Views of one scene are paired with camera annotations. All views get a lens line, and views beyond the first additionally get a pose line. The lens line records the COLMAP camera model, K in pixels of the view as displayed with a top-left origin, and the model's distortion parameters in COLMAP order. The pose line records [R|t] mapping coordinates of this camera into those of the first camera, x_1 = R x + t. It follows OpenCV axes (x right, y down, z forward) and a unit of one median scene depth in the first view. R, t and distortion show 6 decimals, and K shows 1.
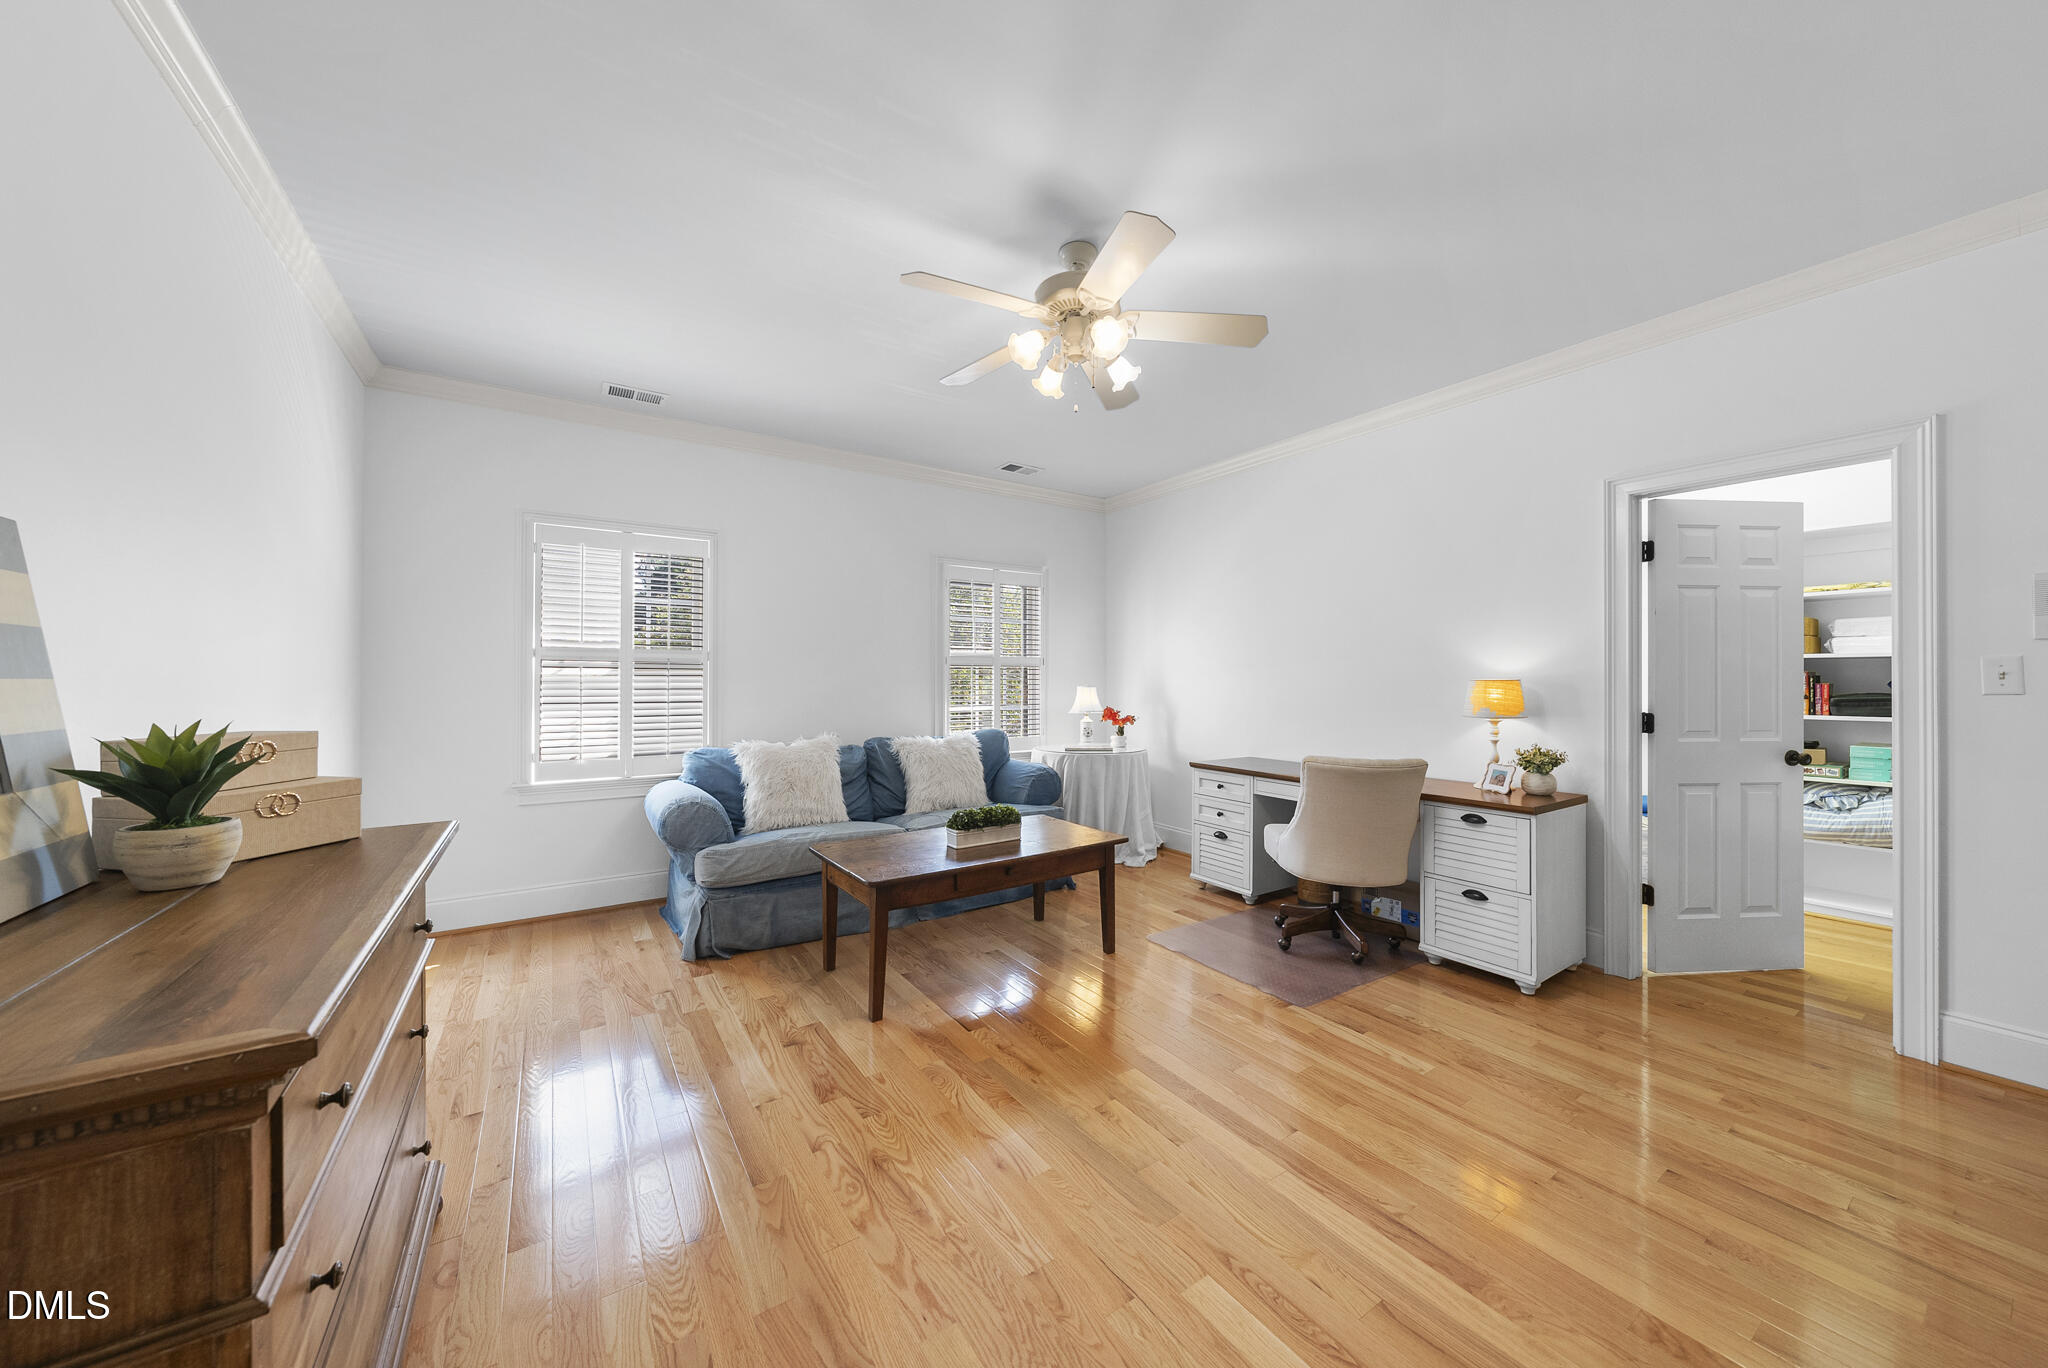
lens RADIAL K [[691.3, 0, 1038.6], [0, 691.3, 679.3], [0, 0, 1]] dist [-0.002408, 0.000028]
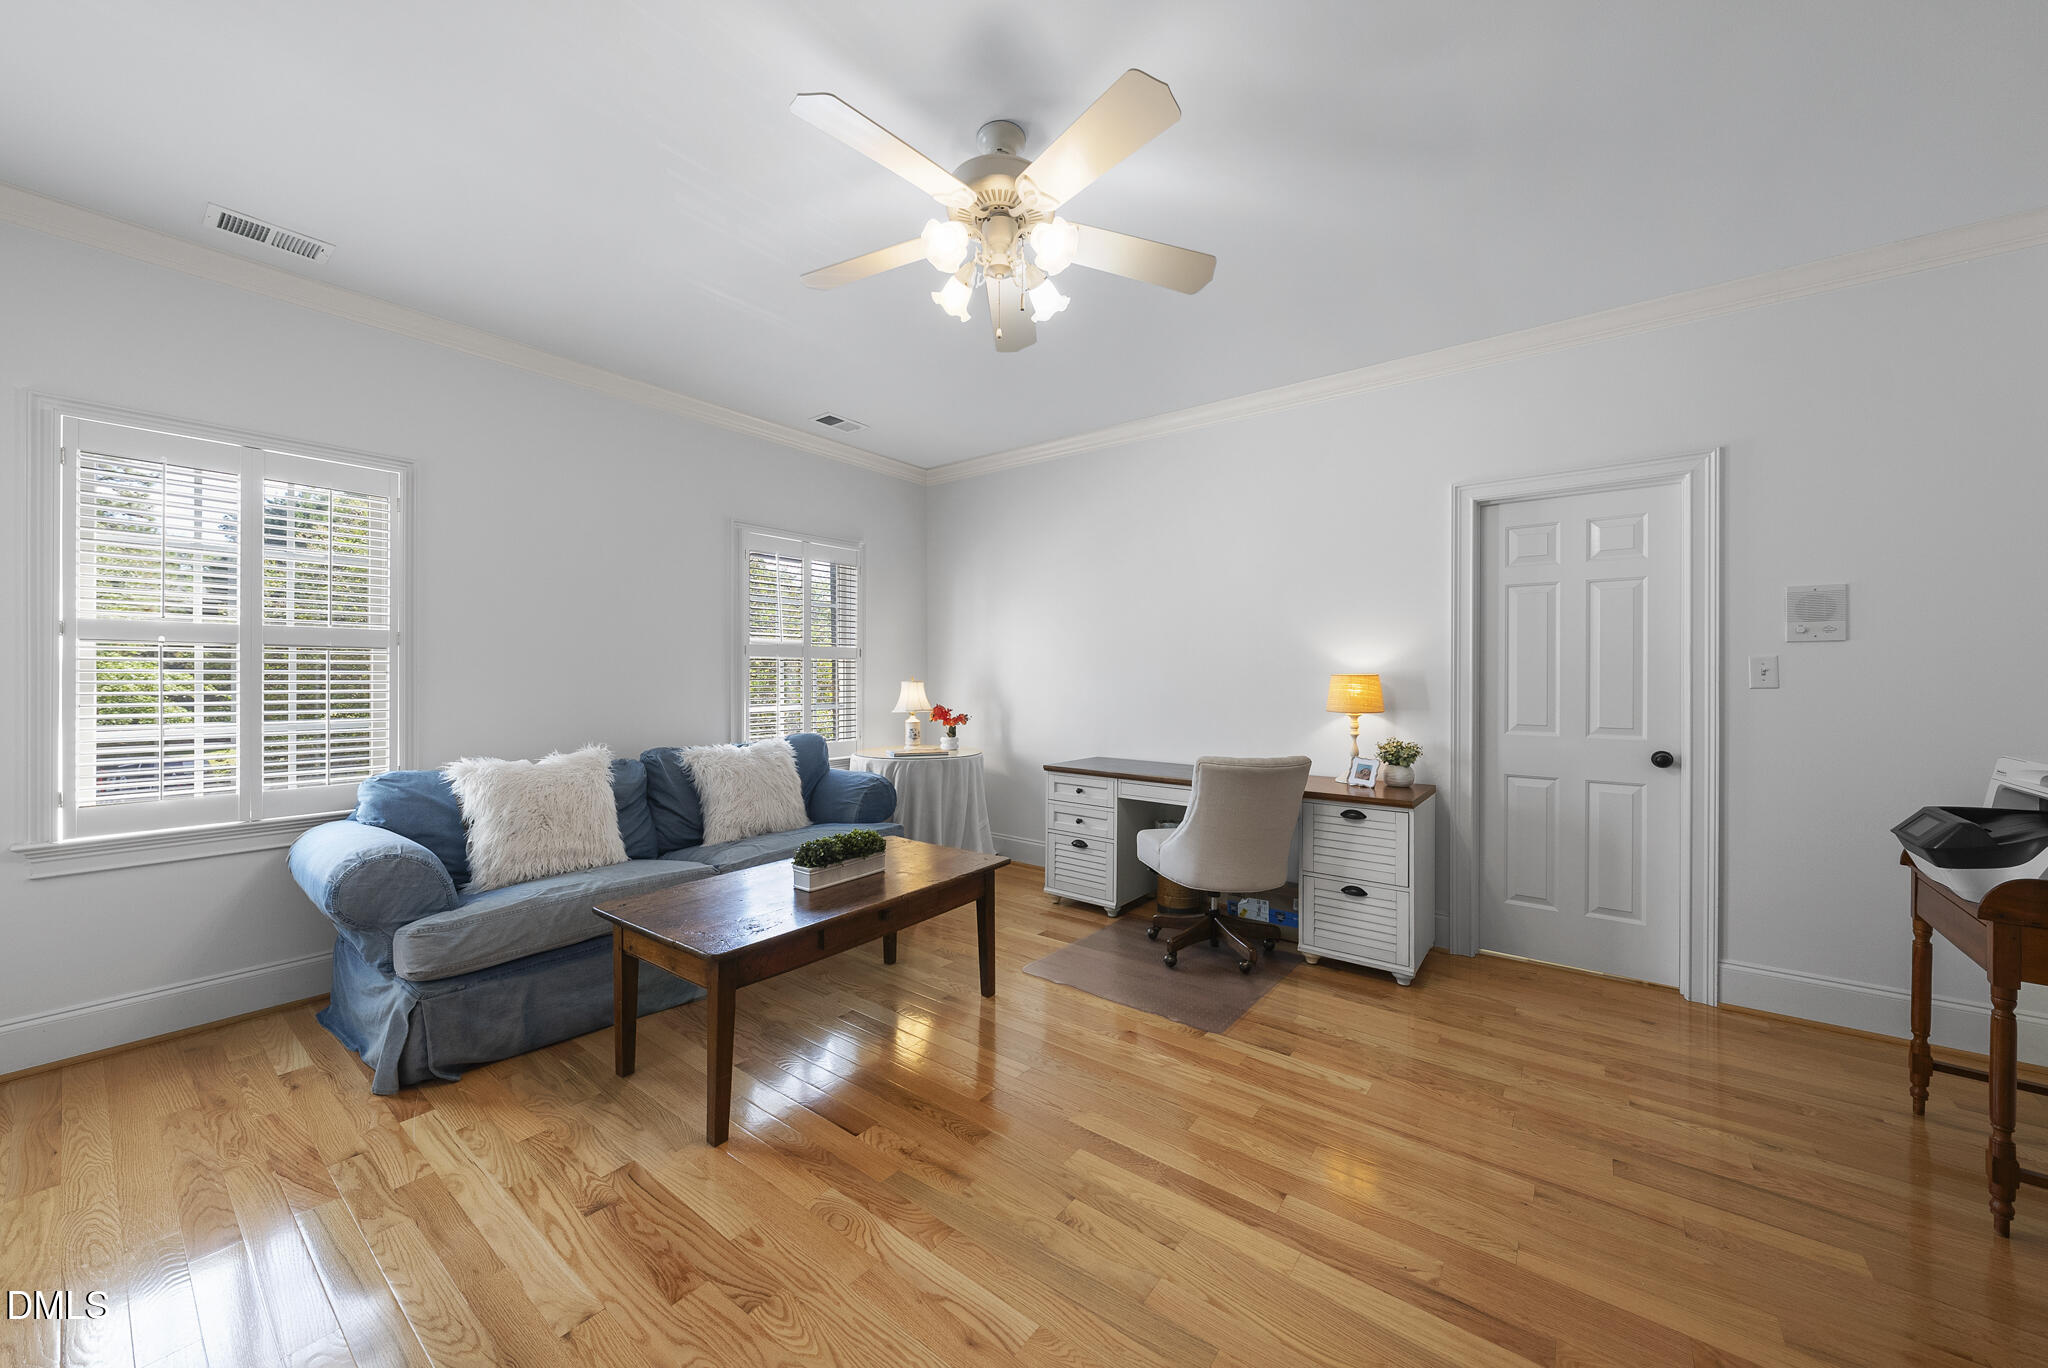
lens RADIAL K [[721.4, 0, 1023.7], [0, 721.4, 678.7], [0, 0, 1]] dist [-0.003311, 0.000482]
pose [[0.951137, 0.000139, 0.308768, -0.133717], [-0.002303, 0.999975, 0.006644, 0.000291], [-0.308760, -0.007030, 0.951114, 0.150659]]
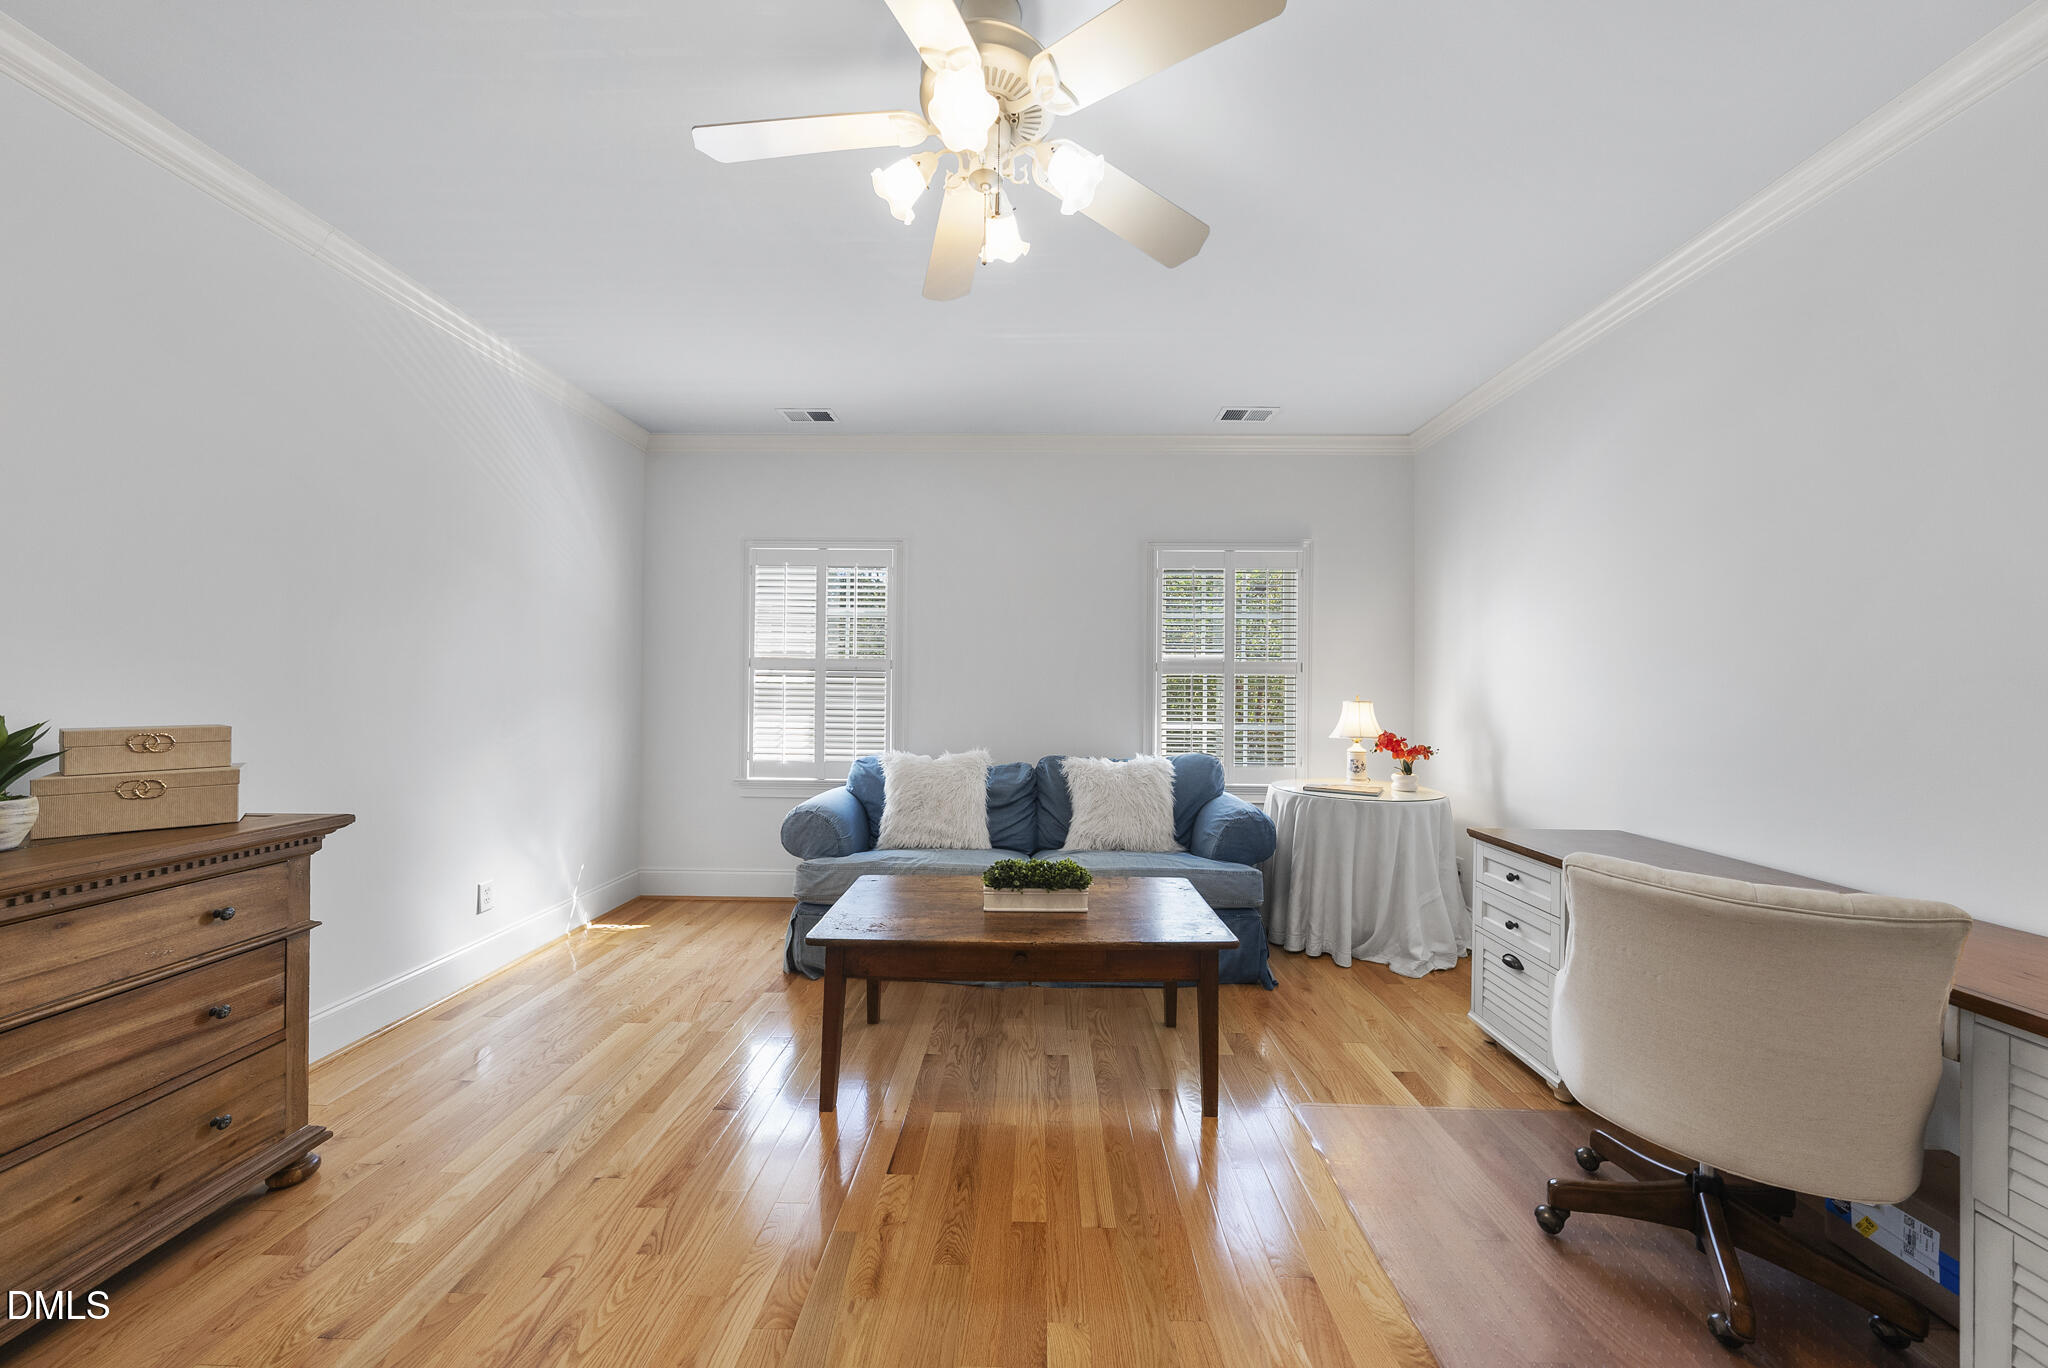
lens RADIAL K [[691.3, 0, 1036.5], [0, 691.3, 688.2], [0, 0, 1]] dist [-0.002408, 0.000028]
pose [[0.821272, 0.005733, -0.570509, 0.345842], [-0.008309, 0.999964, -0.001913, 0.001029], [0.570477, 0.006311, 0.821289, 0.387010]]
